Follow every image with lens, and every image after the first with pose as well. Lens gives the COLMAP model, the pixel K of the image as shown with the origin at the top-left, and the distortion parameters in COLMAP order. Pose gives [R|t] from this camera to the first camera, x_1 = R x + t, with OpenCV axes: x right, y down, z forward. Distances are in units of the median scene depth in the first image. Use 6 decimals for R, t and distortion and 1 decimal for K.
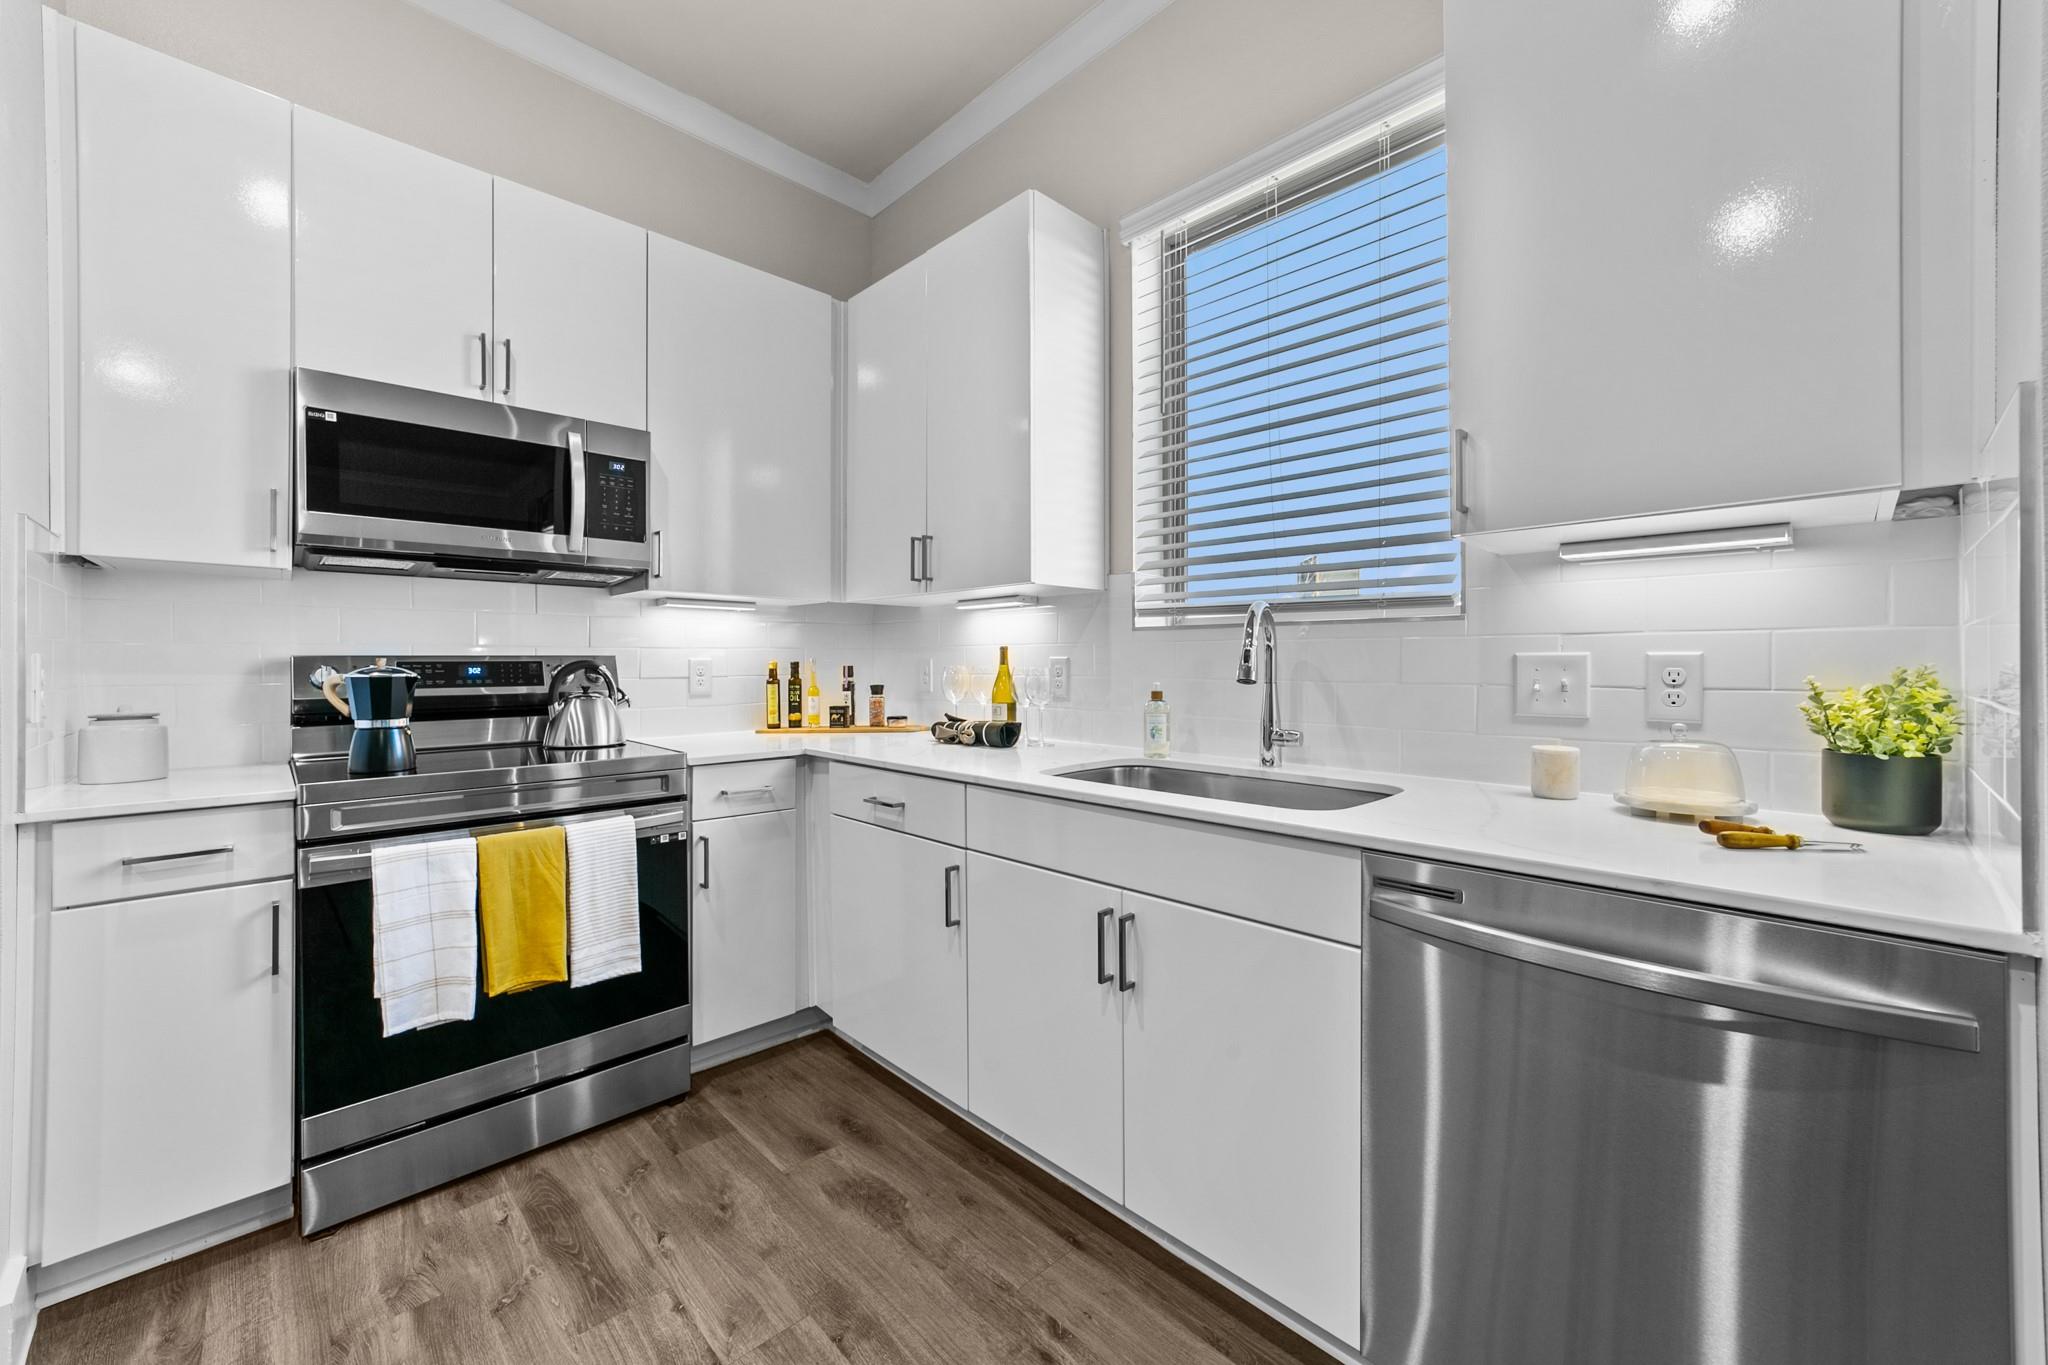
lens RADIAL K [[796.5, 0, 1028.5], [0, 796.5, 672.8], [0, 0, 1]] dist [0.001620, 0.000419]
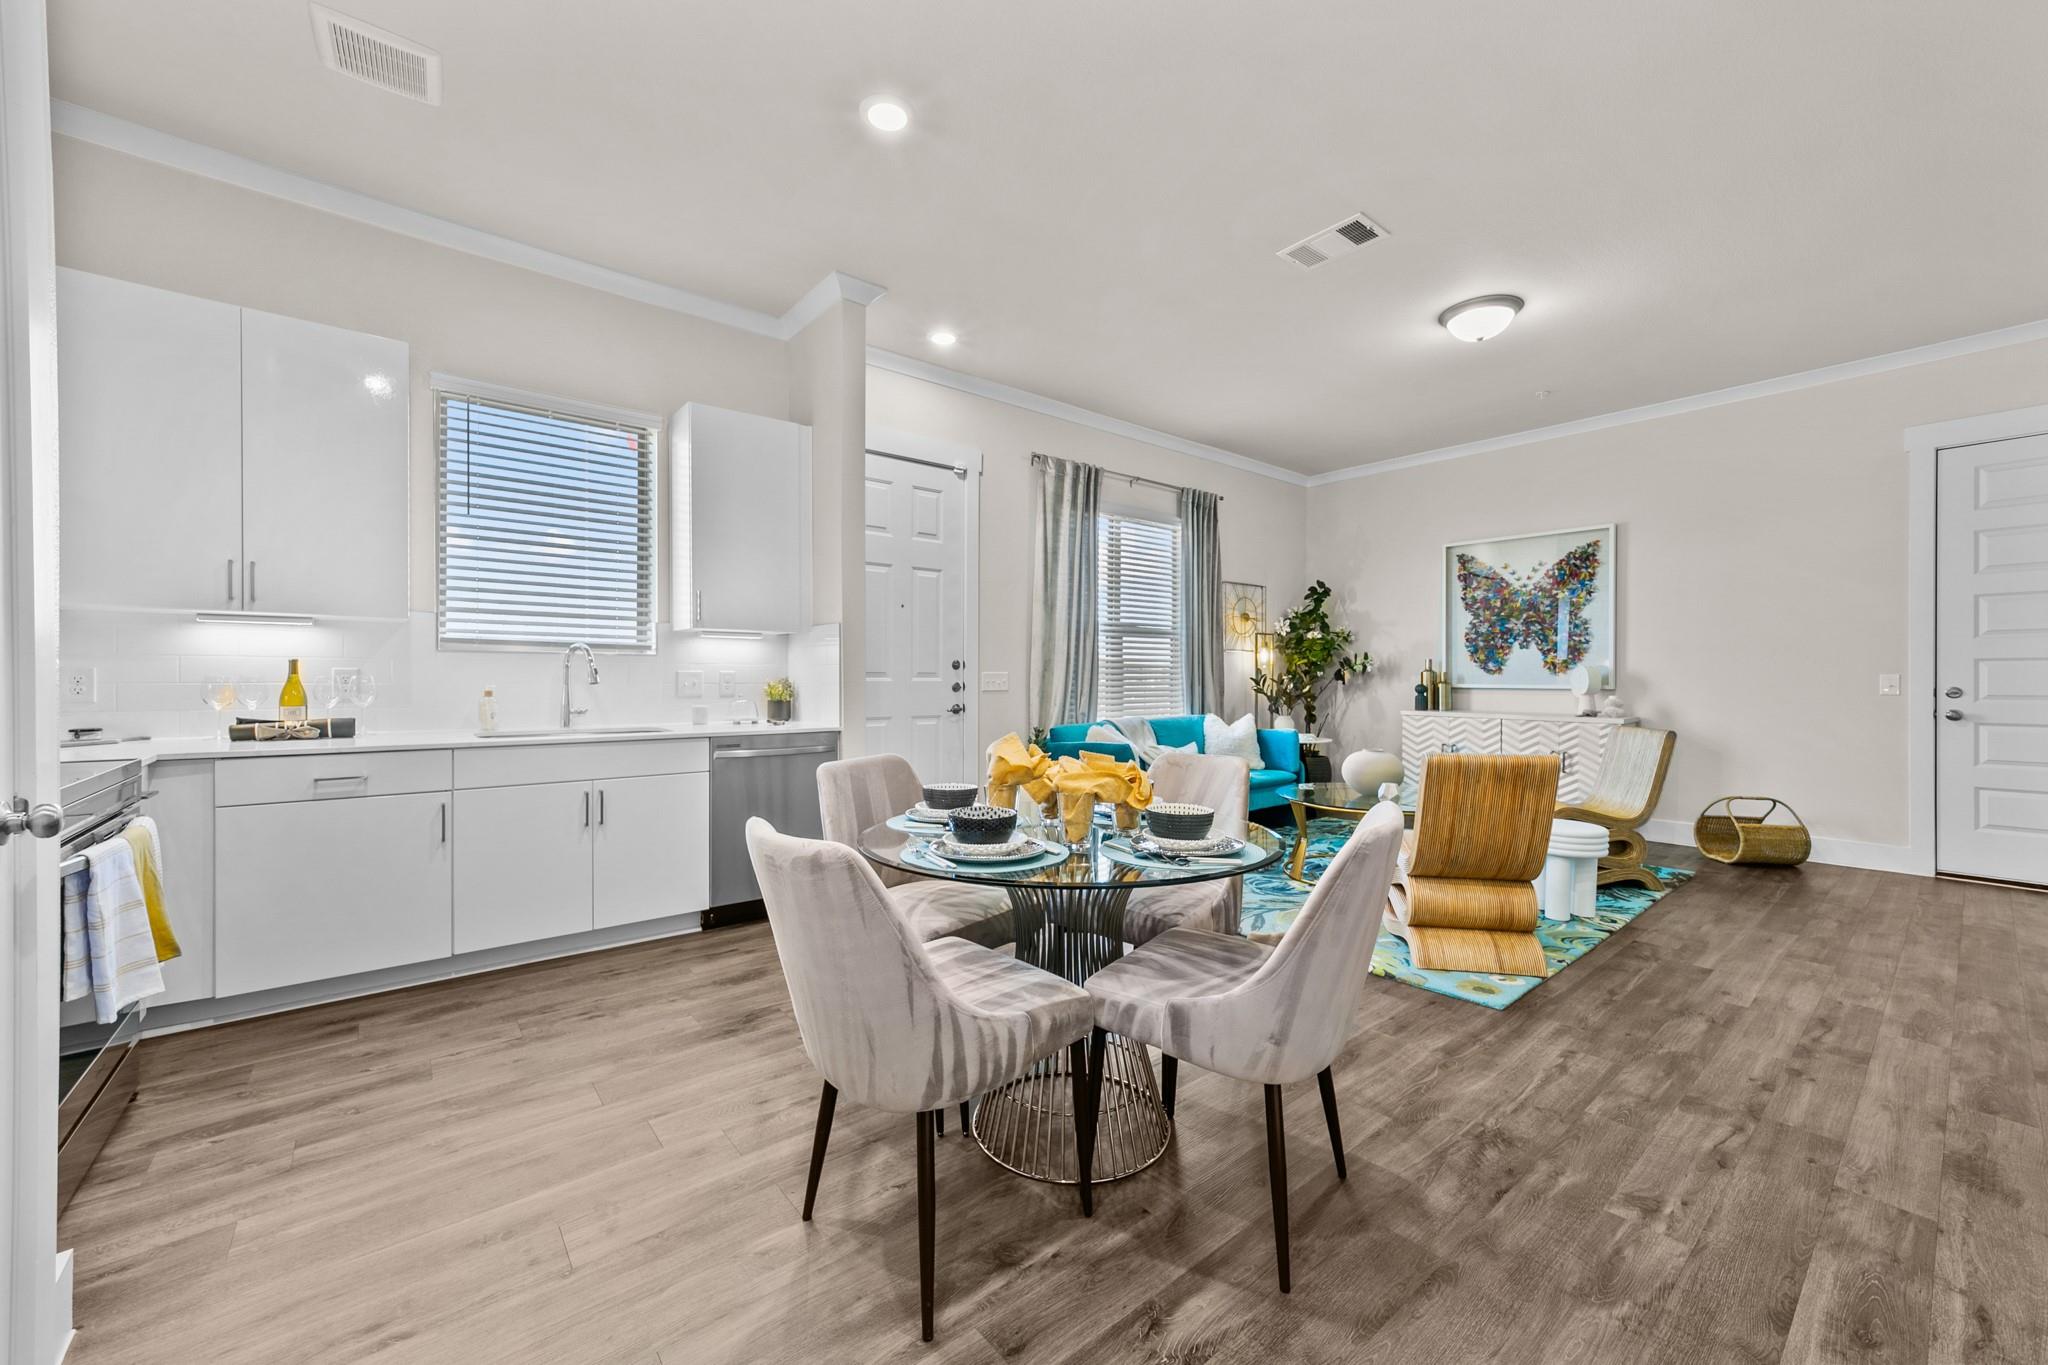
lens RADIAL K [[790.7, 0, 1027.9], [0, 790.7, 676.4], [0, 0, 1]] dist [-0.020490, 0.008611]
pose [[0.083458, 0.000847, 0.996511, -1.532462], [0.008007, 0.999967, -0.001520, 0.005092], [-0.996479, 0.008106, 0.083448, -0.275030]]
